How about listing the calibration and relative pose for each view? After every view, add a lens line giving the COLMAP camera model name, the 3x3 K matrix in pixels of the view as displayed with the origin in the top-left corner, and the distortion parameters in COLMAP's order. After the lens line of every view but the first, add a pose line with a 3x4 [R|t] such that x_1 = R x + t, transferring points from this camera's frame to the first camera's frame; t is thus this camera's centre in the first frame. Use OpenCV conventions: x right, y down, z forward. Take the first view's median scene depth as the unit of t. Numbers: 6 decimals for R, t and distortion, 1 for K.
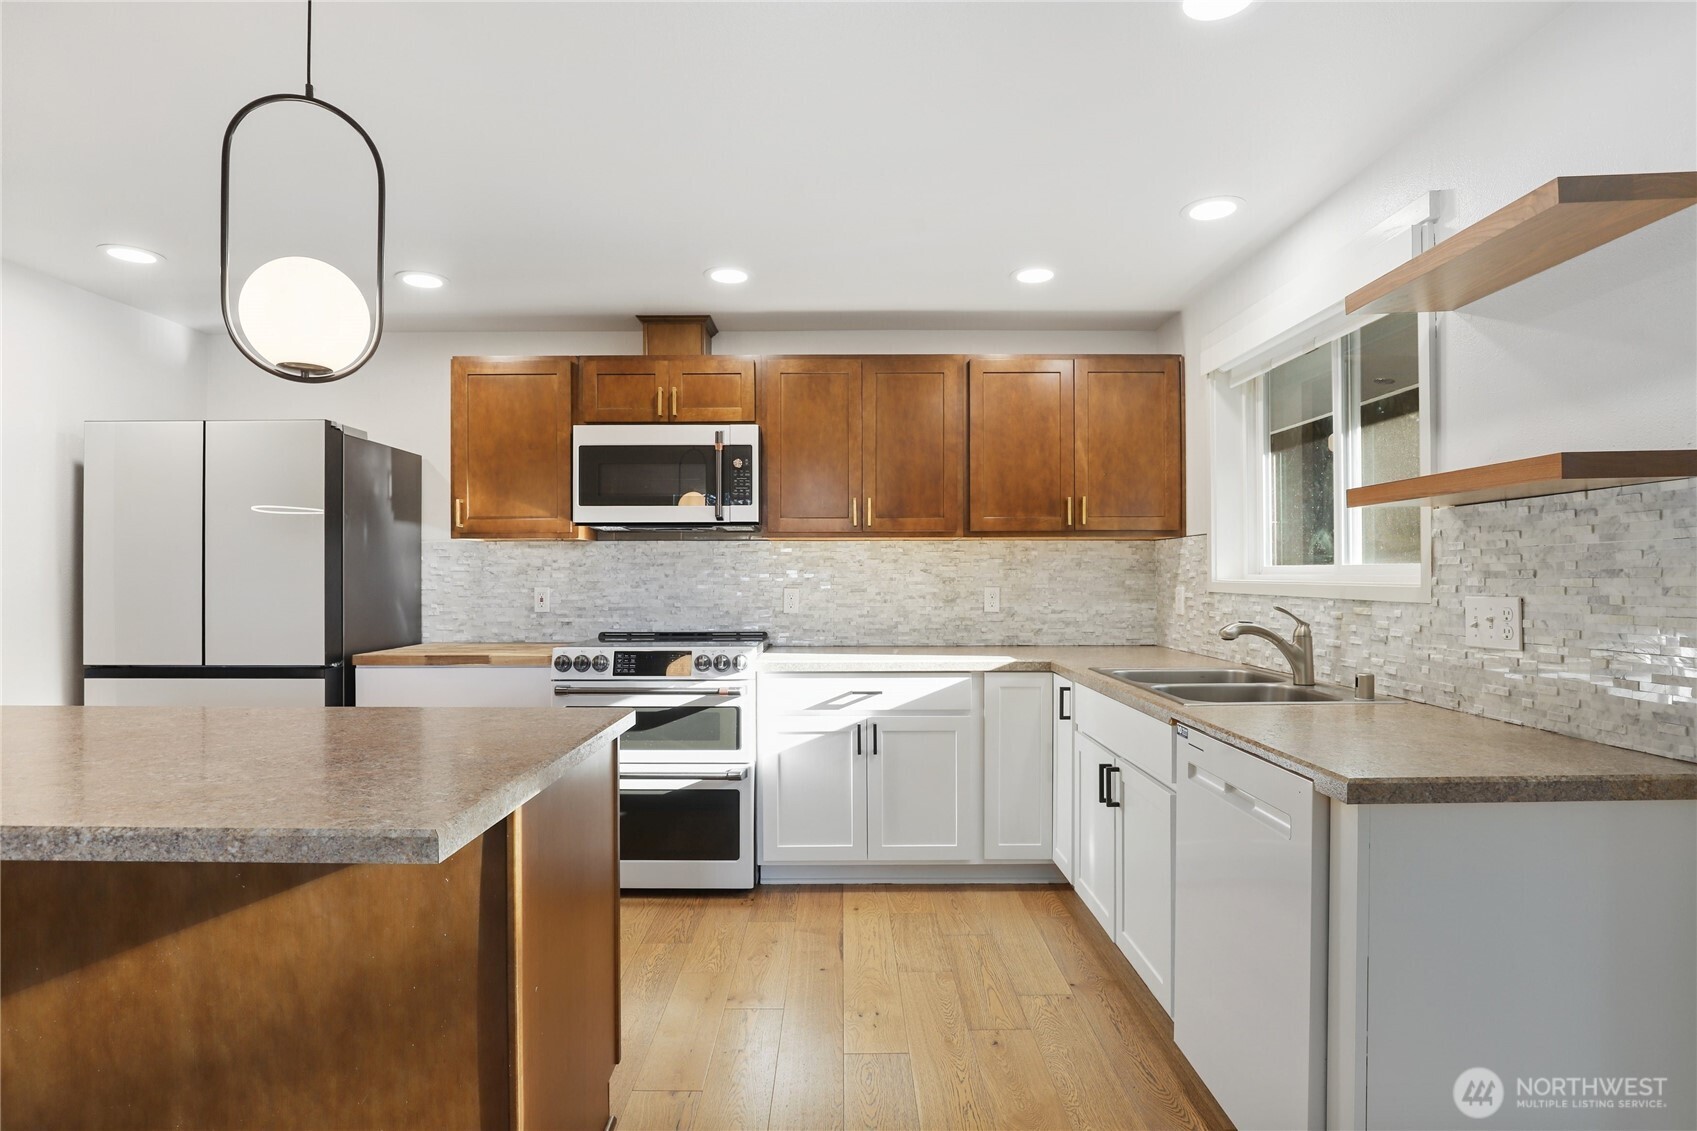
lens RADIAL K [[874.6, 0, 846.0], [0, 874.6, 571.4], [0, 0, 1]] dist [-0.019548, -0.000633]
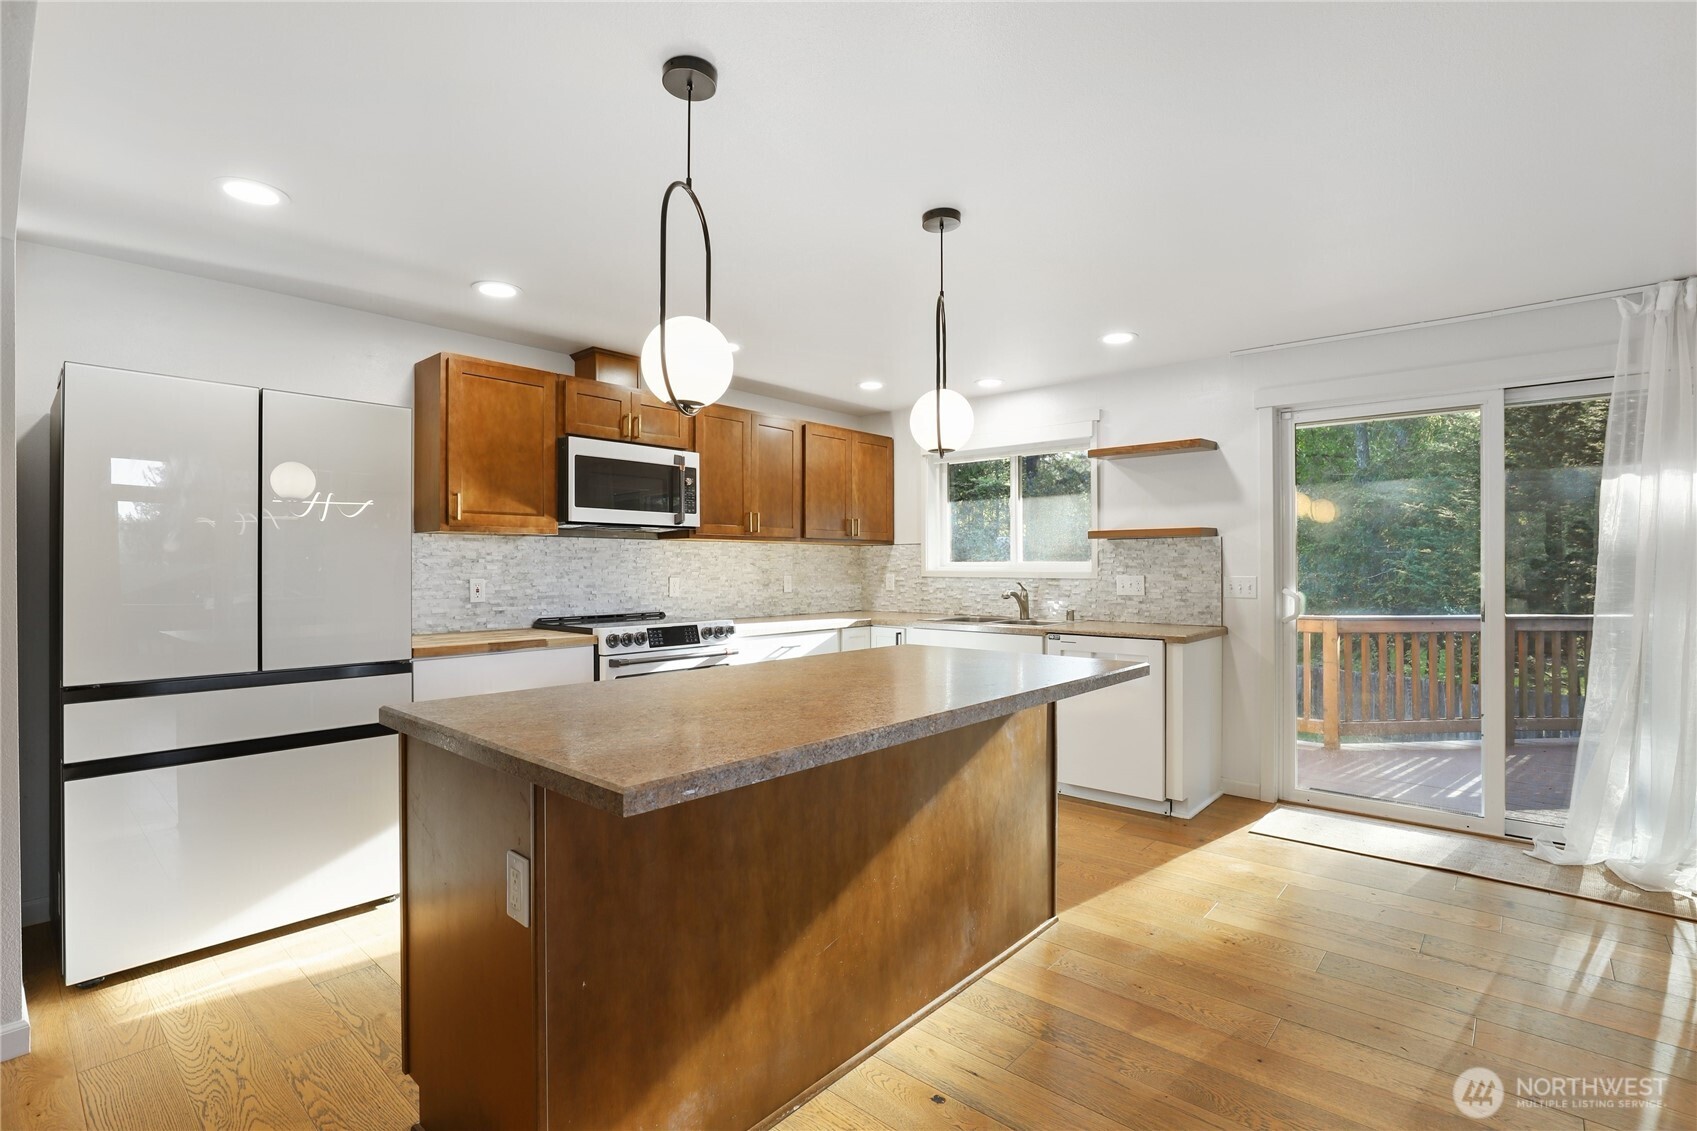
lens RADIAL K [[788.9, 0, 848.7], [0, 788.9, 566.4], [0, 0, 1]] dist [-0.016574, 0.000350]
pose [[0.663723, 0.001114, 0.747978, -0.826112], [-0.002777, 0.999996, 0.000974, 0.001350], [-0.747974, -0.002724, 0.663723, 0.038785]]
